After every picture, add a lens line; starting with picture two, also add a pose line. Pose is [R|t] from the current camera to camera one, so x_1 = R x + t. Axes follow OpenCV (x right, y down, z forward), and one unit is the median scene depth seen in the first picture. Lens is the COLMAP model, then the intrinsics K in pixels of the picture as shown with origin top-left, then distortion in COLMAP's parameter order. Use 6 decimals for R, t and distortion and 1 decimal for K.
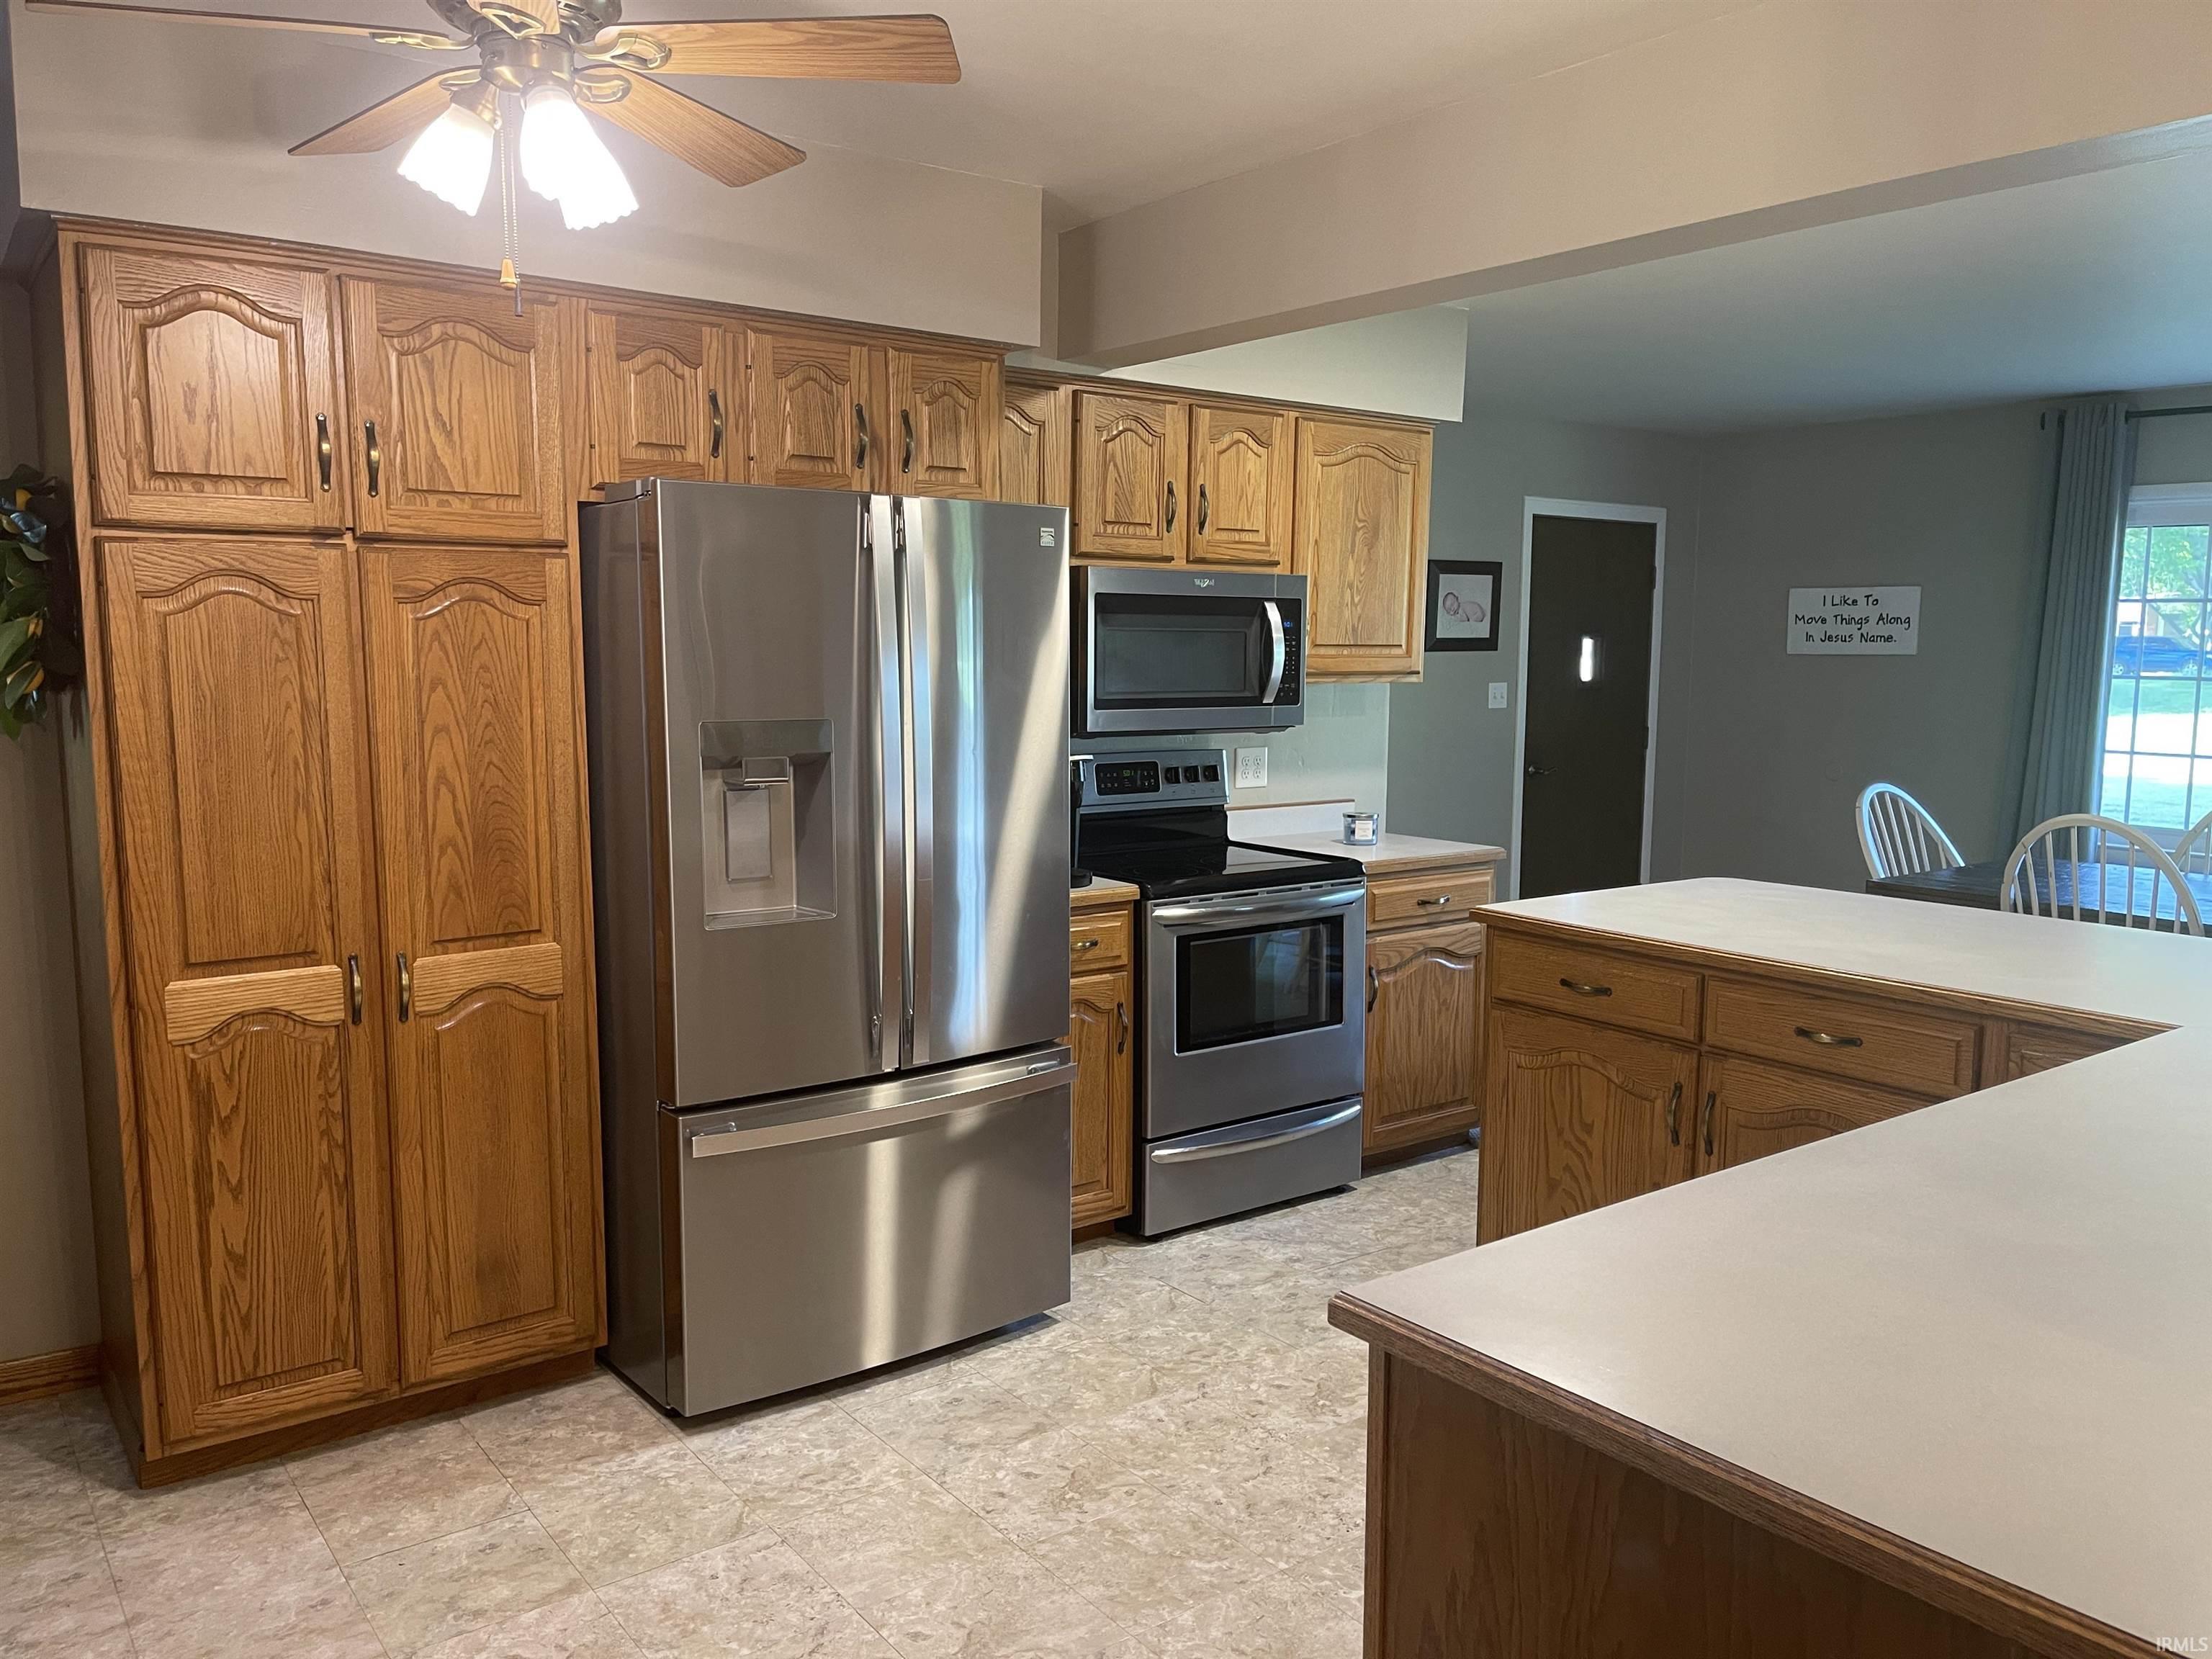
lens RADIAL K [[1676.9, 0, 1104.9], [0, 1676.9, 846.0], [0, 0, 1]] dist [0.071374, -0.099660]
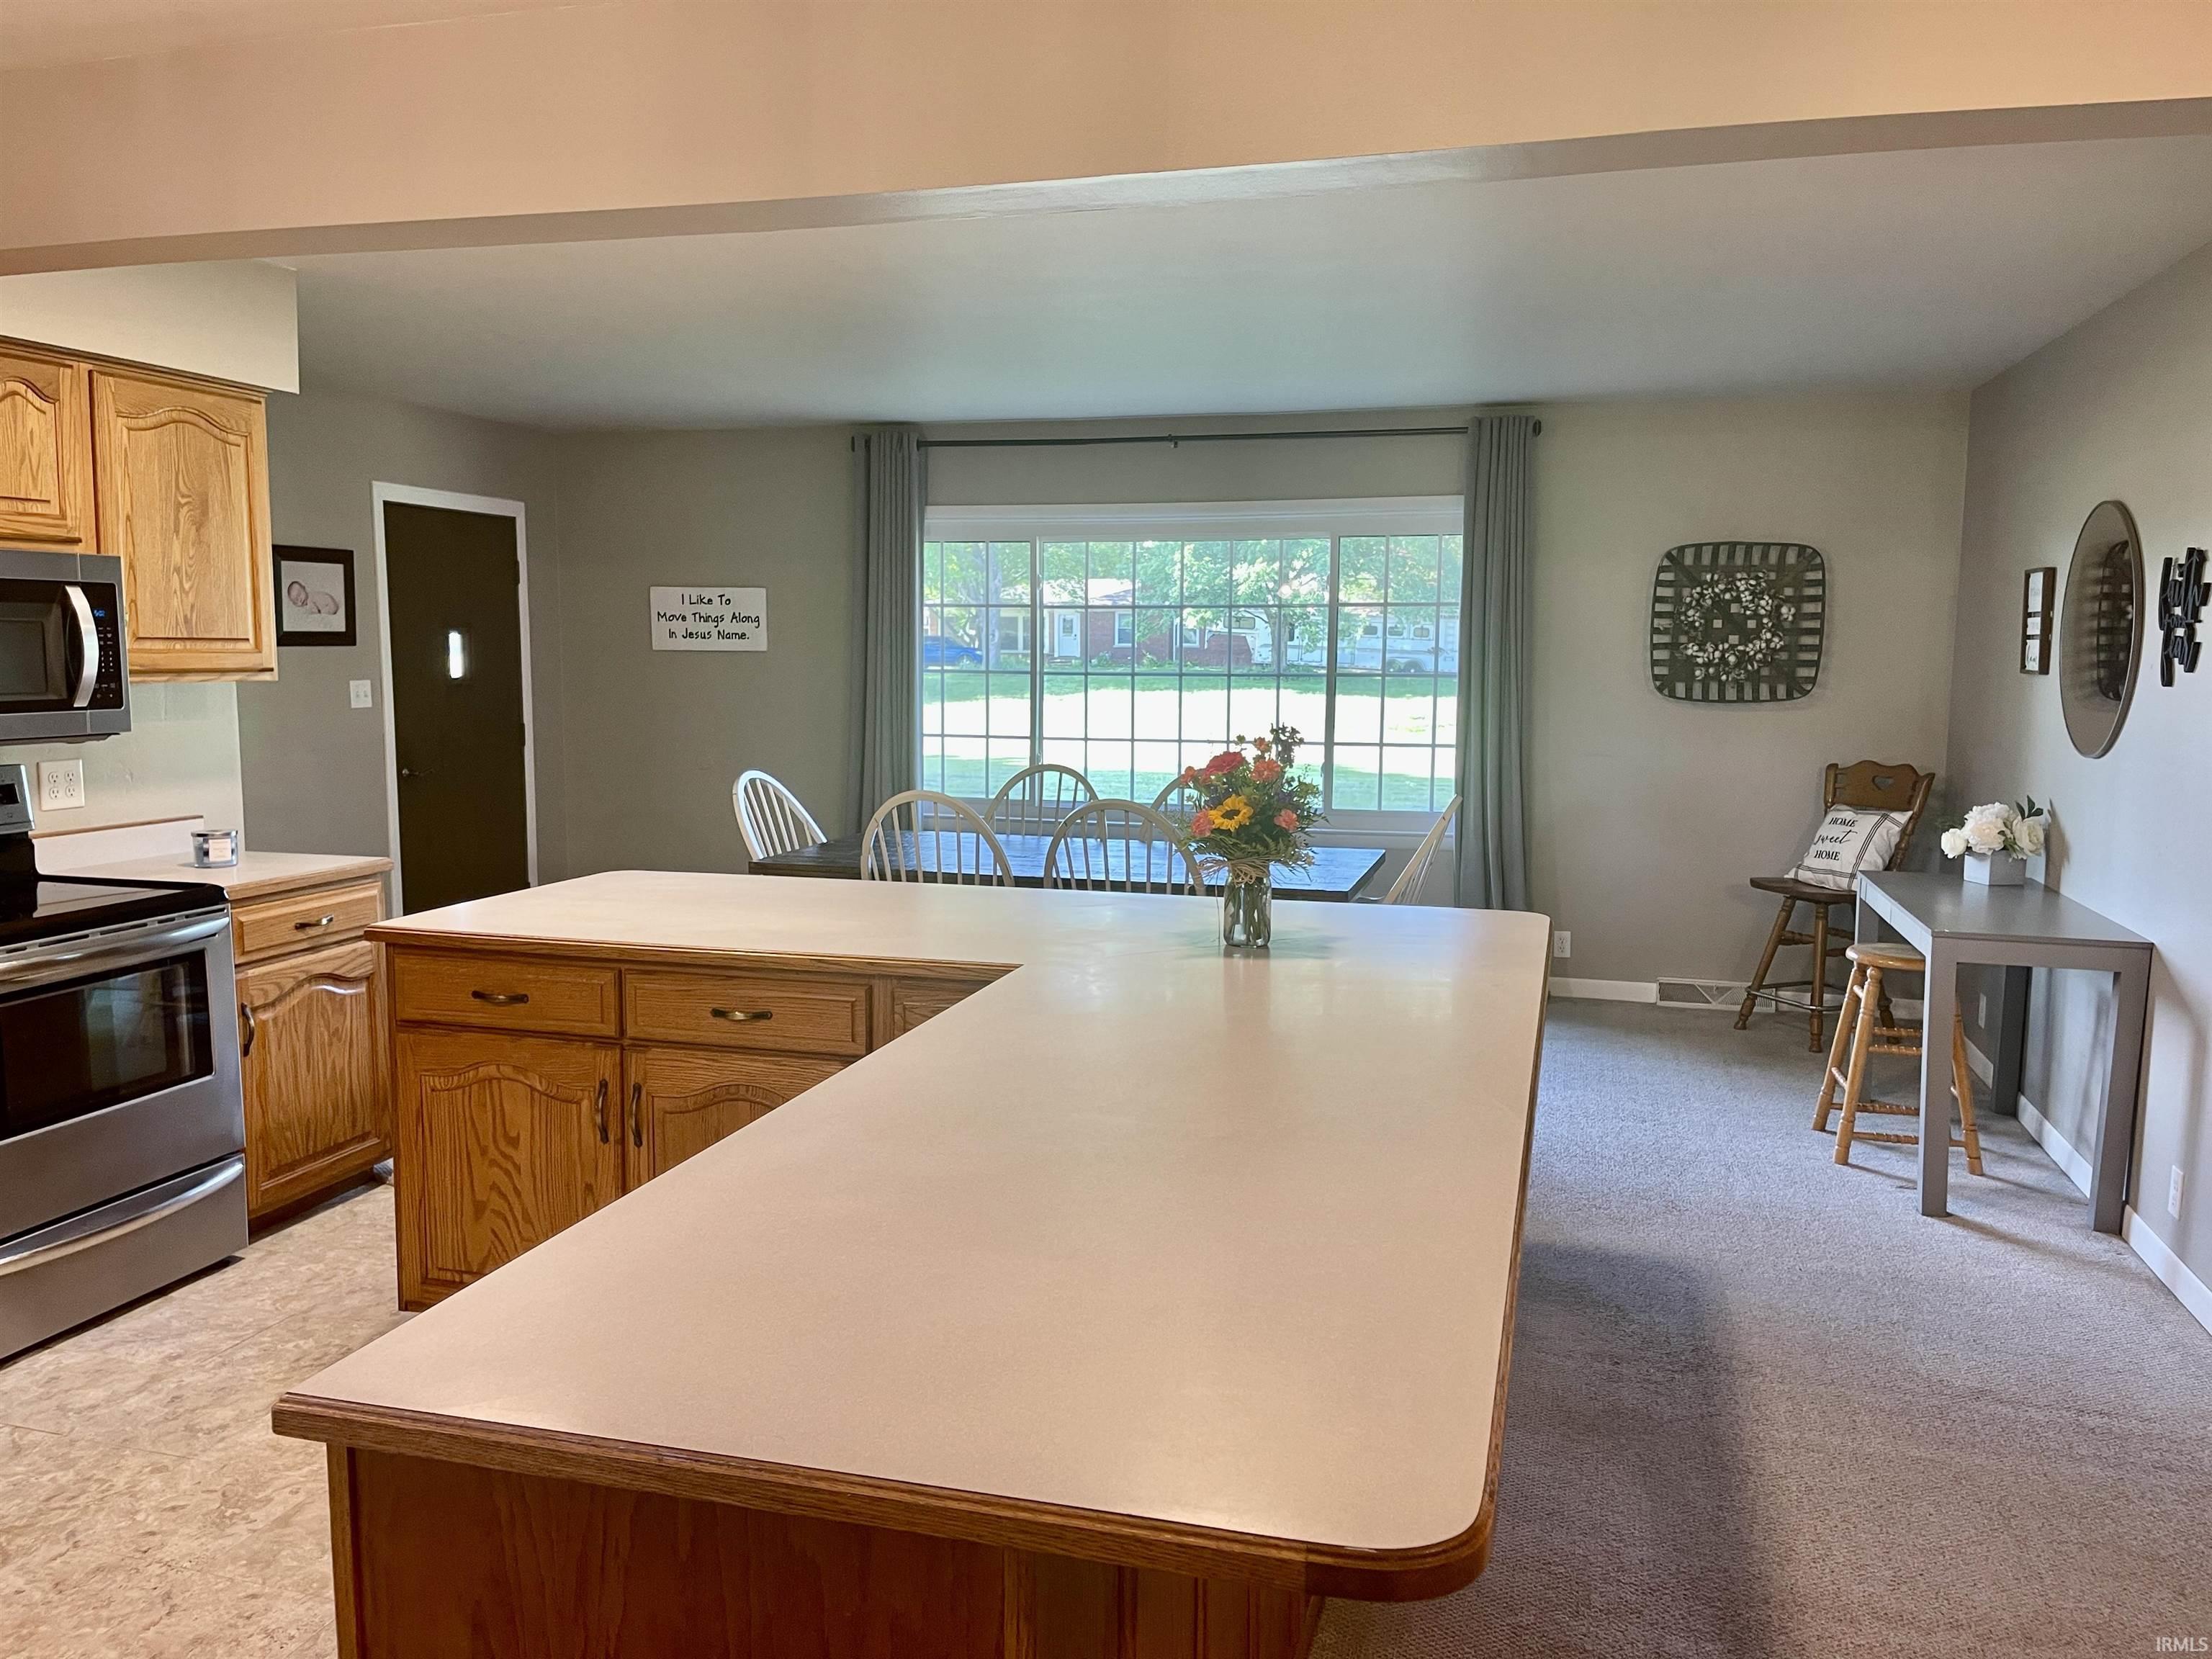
lens RADIAL K [[1674.7, 0, 1107.1], [0, 1674.7, 840.8], [0, 0, 1]] dist [0.064654, -0.094584]
pose [[0.794831, -0.071248, 0.602634, -0.011817], [0.071584, 0.997158, 0.023478, -0.002313], [-0.602594, 0.024478, 0.797672, 0.024609]]
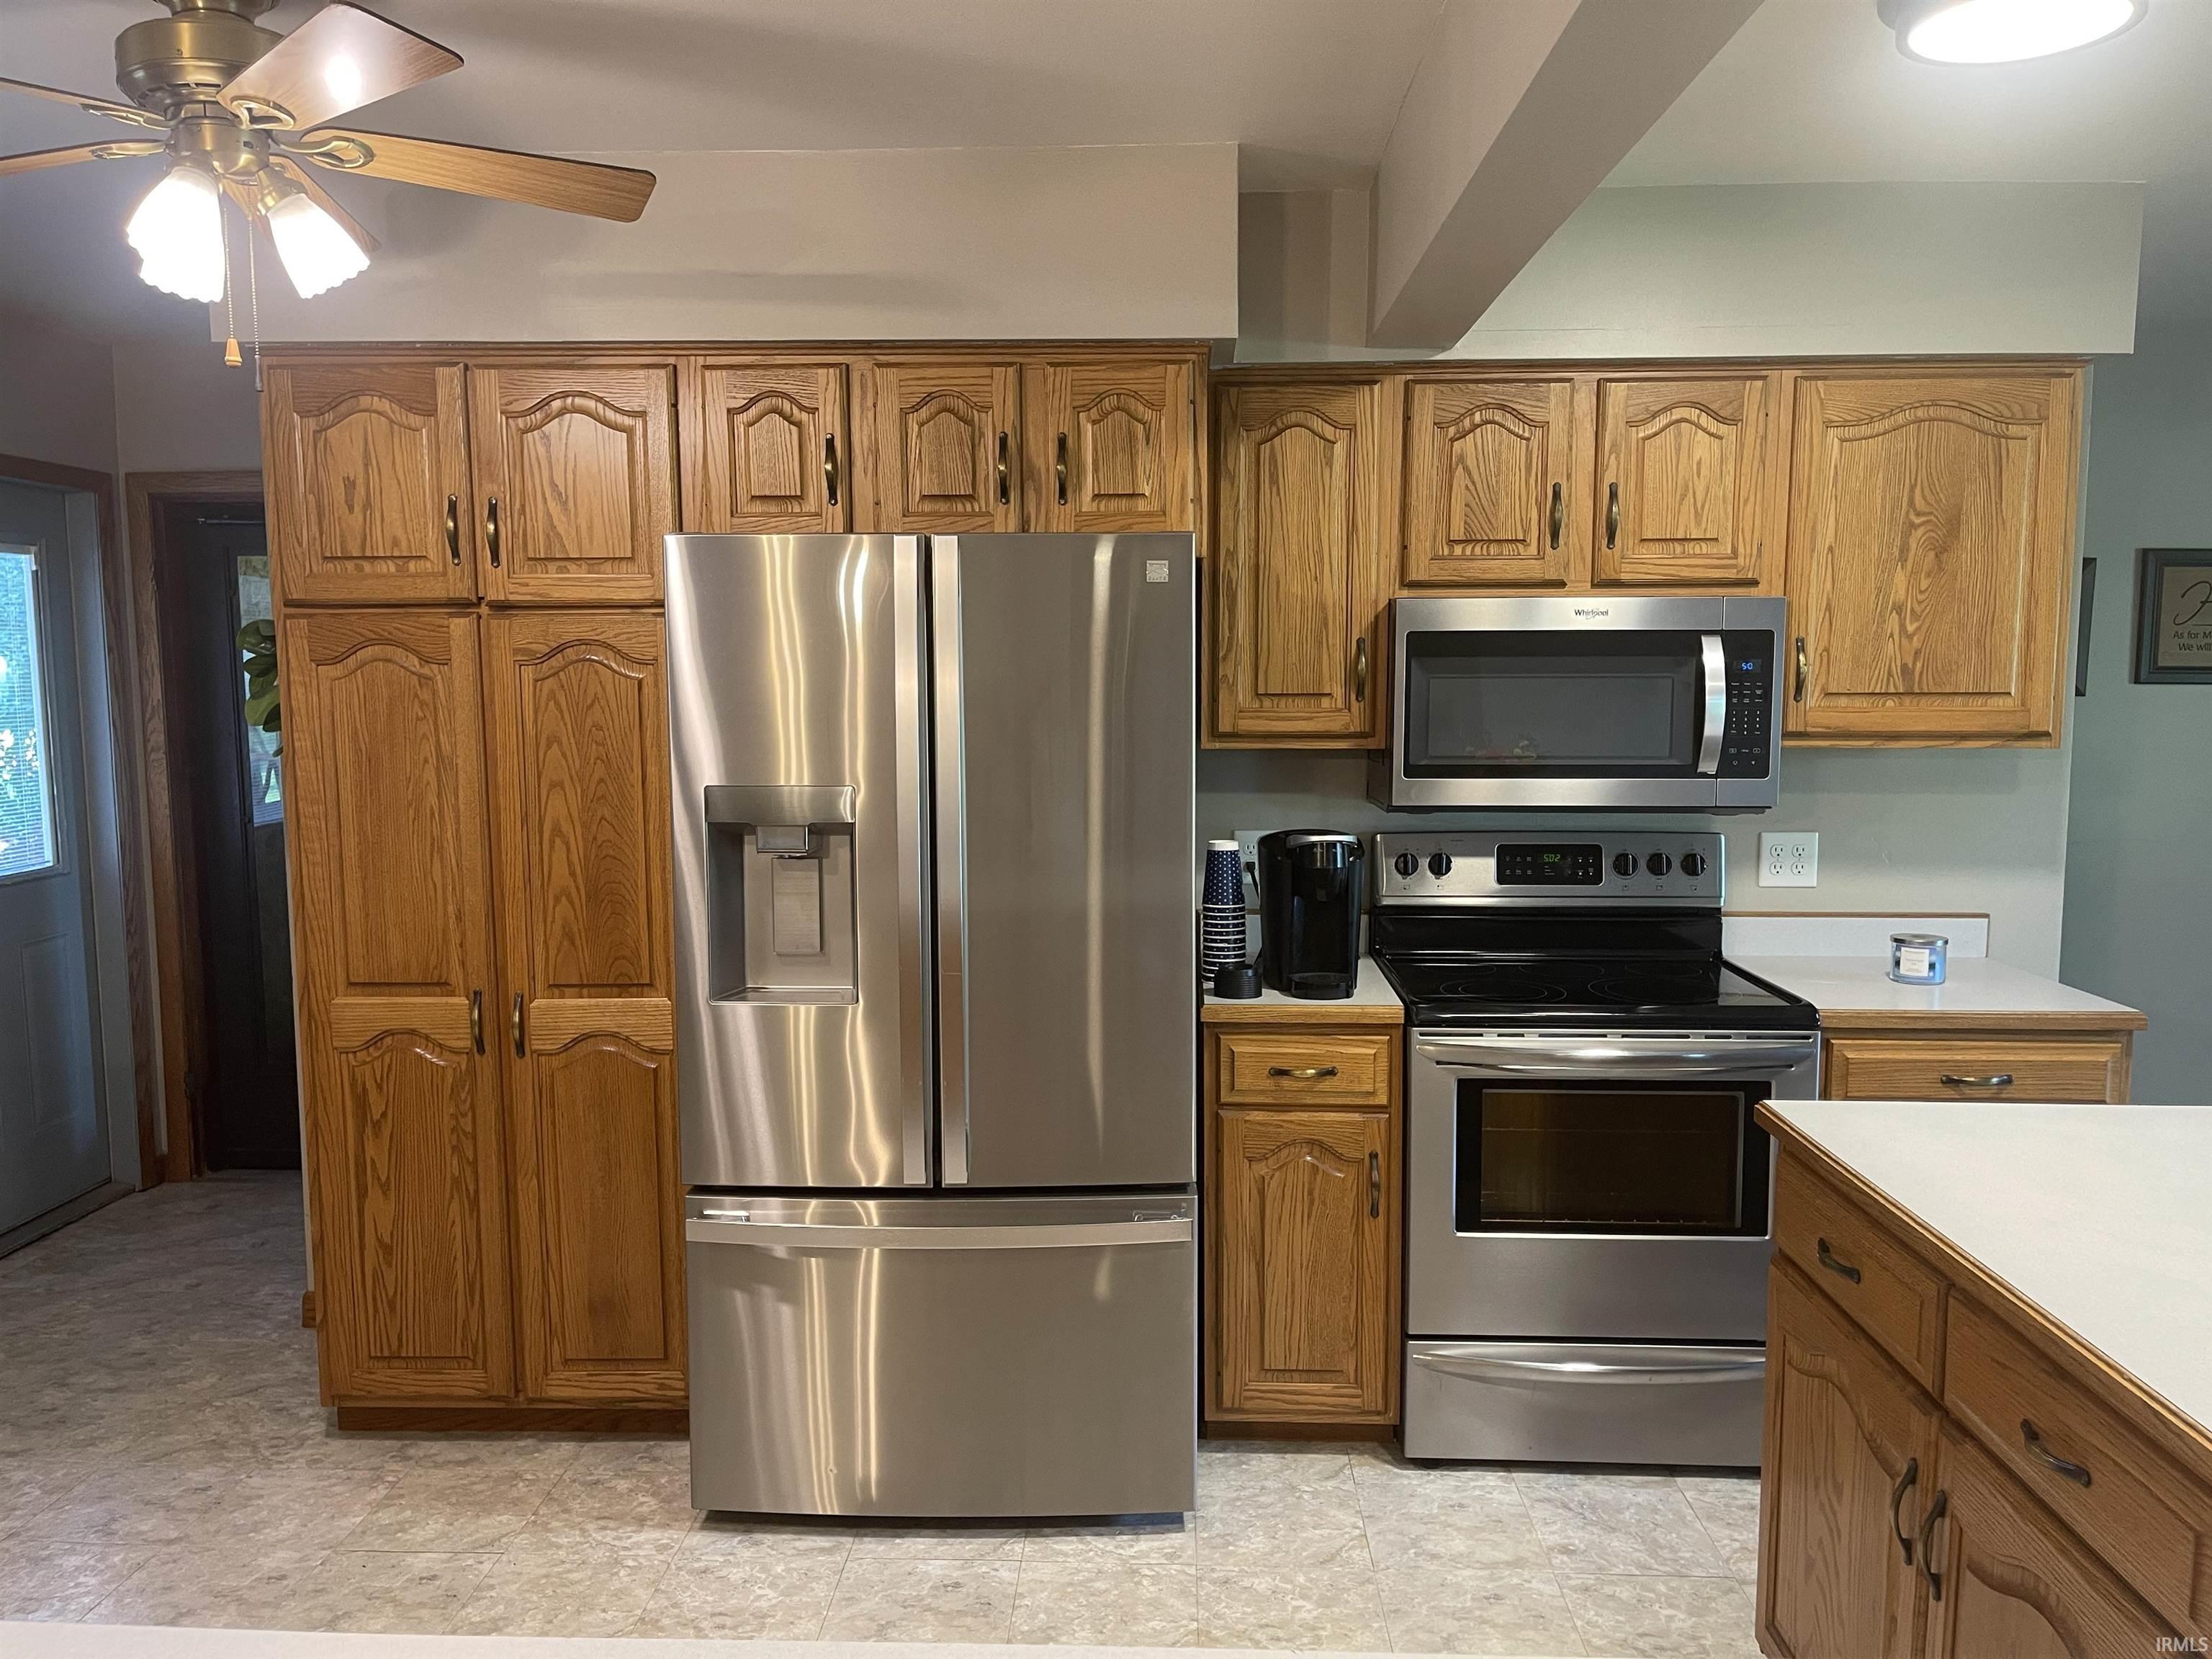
lens RADIAL K [[1676.9, 0, 1104.9], [0, 1676.9, 846.0], [0, 0, 1]] dist [0.071374, -0.099660]
pose [[0.773717, 0.058198, -0.630853, 0.448996], [-0.069359, 0.997567, 0.006963, -0.051856], [0.629723, 0.038368, 0.775871, 0.338018]]
